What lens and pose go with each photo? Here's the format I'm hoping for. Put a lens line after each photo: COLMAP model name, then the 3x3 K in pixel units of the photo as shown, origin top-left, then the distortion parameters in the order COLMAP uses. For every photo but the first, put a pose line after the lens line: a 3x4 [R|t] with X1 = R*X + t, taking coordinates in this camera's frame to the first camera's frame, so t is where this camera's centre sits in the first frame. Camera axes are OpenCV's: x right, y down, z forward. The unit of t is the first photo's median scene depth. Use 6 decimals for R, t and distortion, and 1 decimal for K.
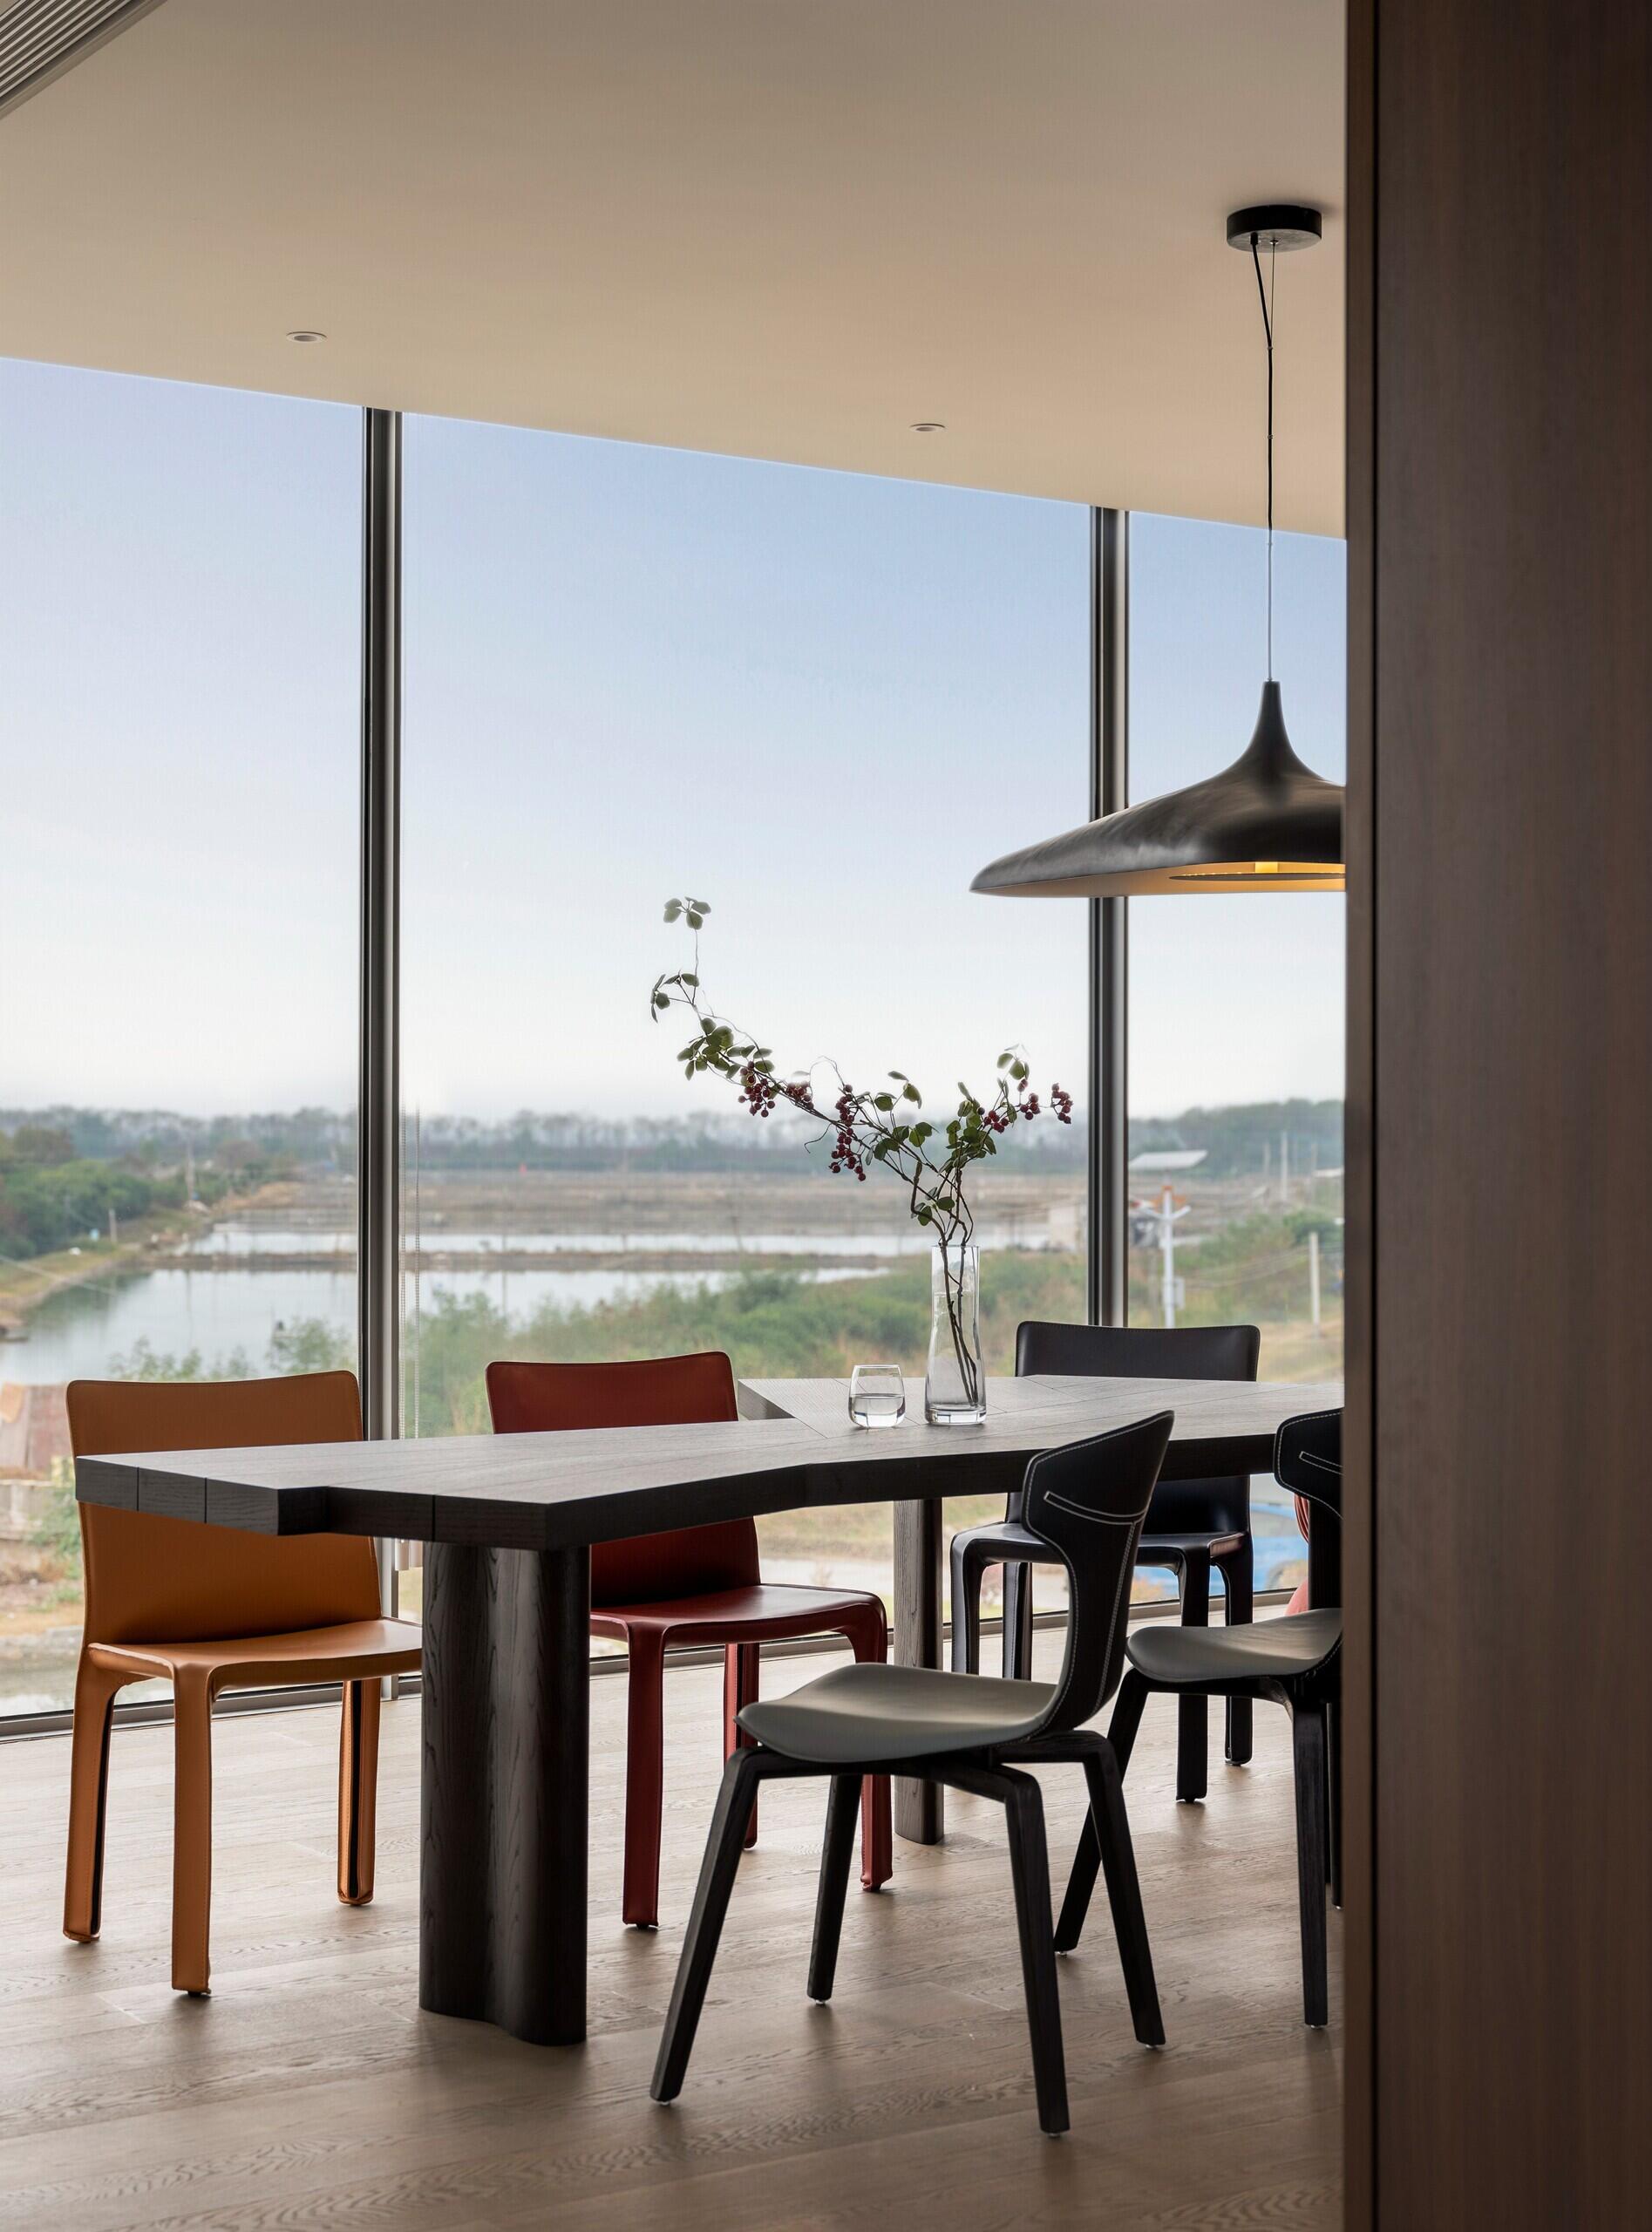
lens RADIAL K [[3224.8, 0, 809.3], [0, 3224.8, 1113.3], [0, 0, 1]] dist [0.008139, 0.000000]
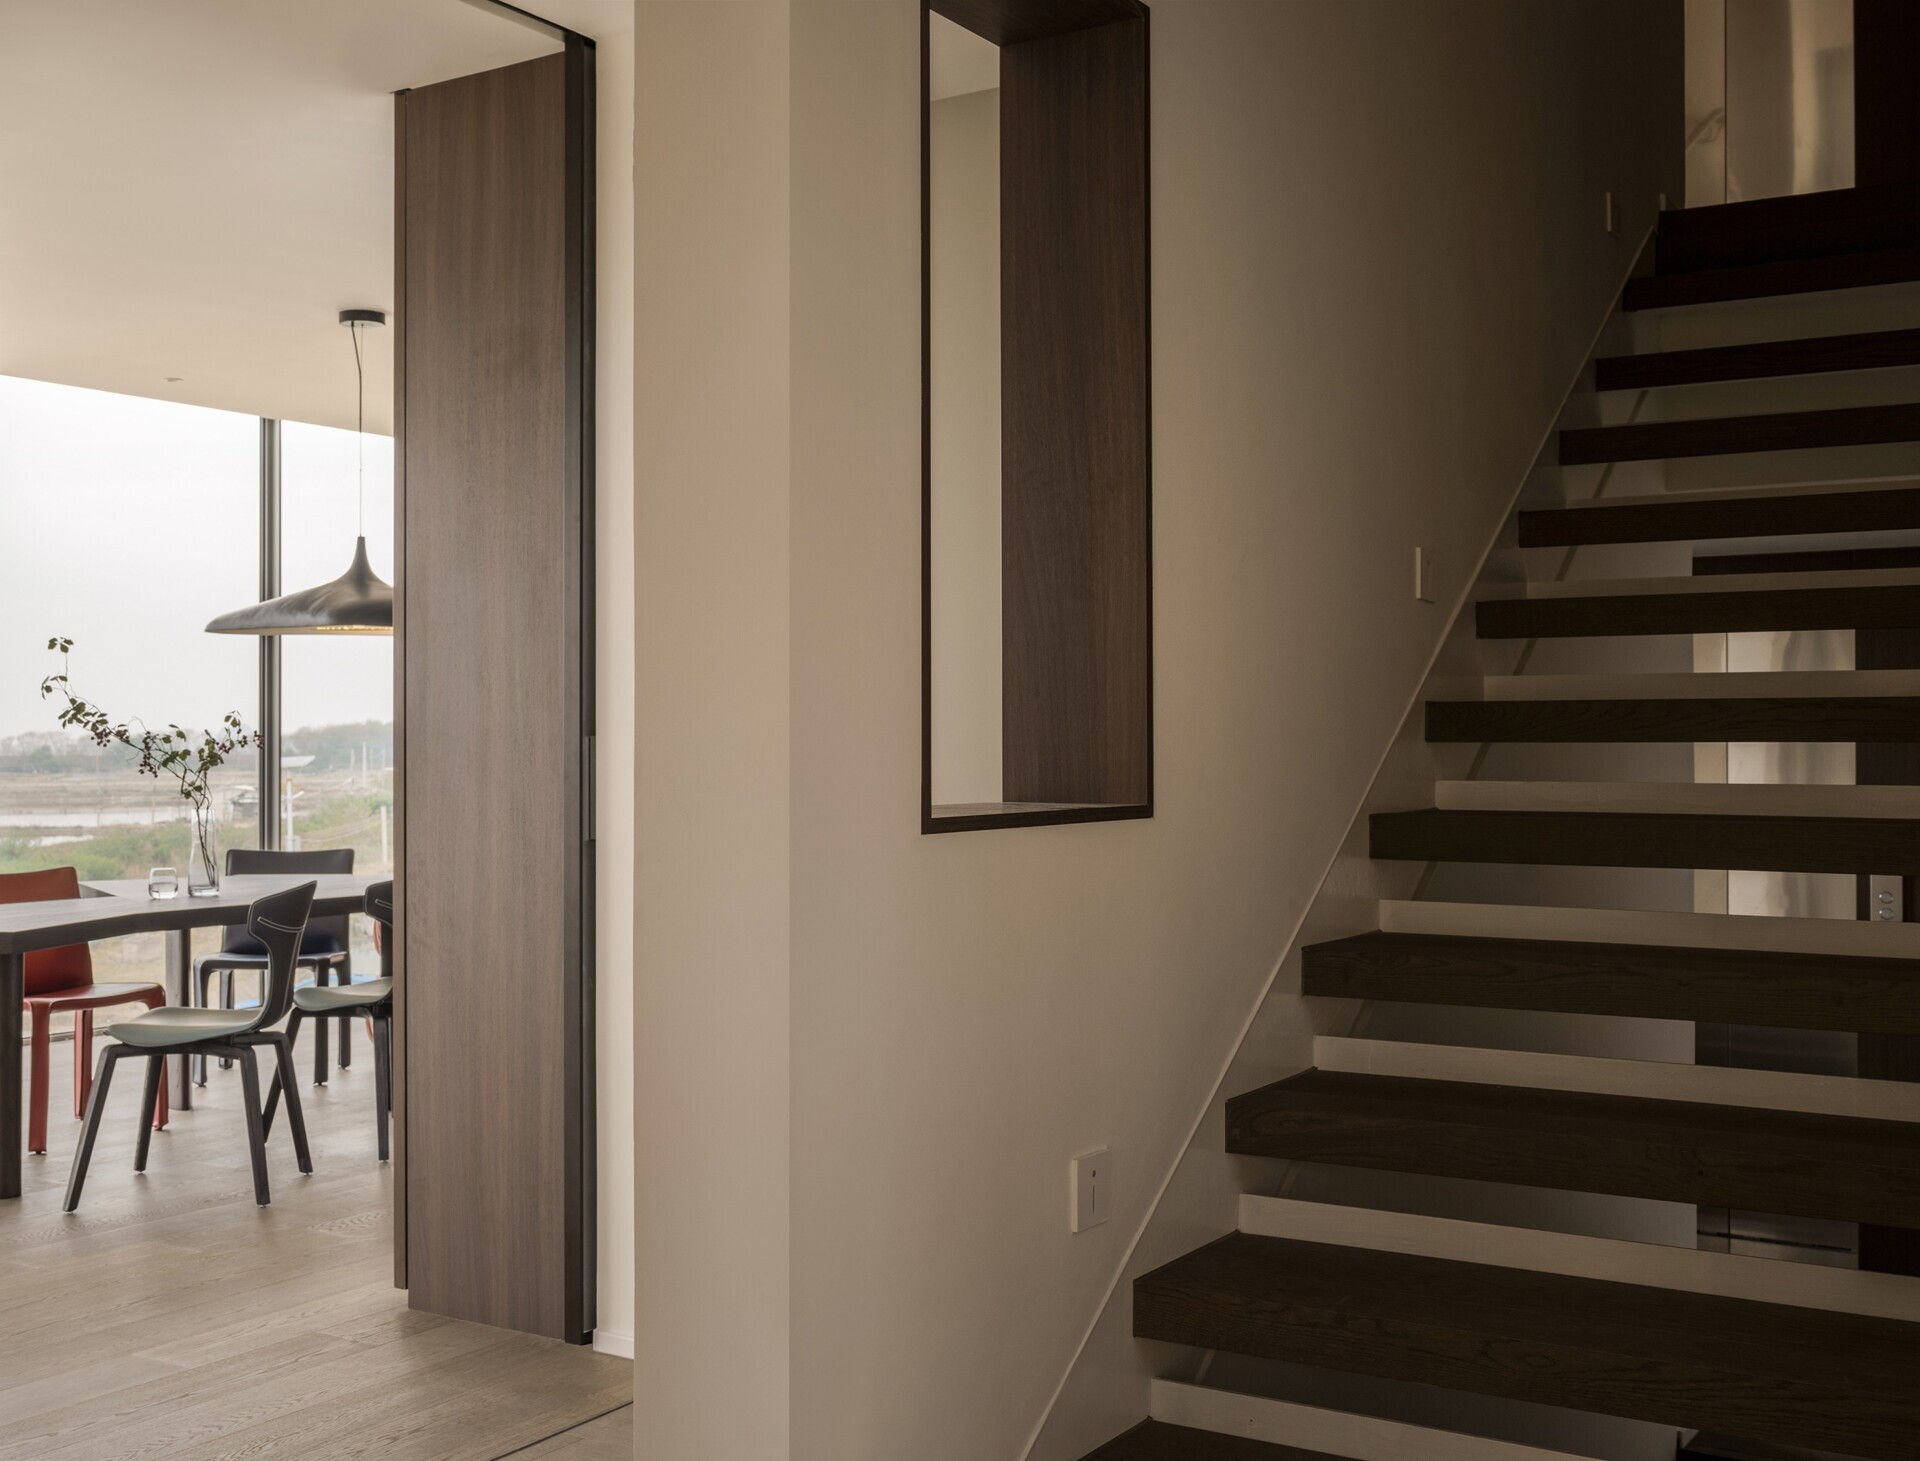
lens RADIAL K [[2080.3, 0, 943.7], [0, 2080.3, 729.9], [0, 0, 1]] dist [-0.001263, 0.000000]
pose [[0.913823, -0.002416, 0.406105, -0.061427], [0.002147, 0.999997, 0.001118, -0.009657], [-0.406106, -0.000149, 0.913826, -0.400857]]
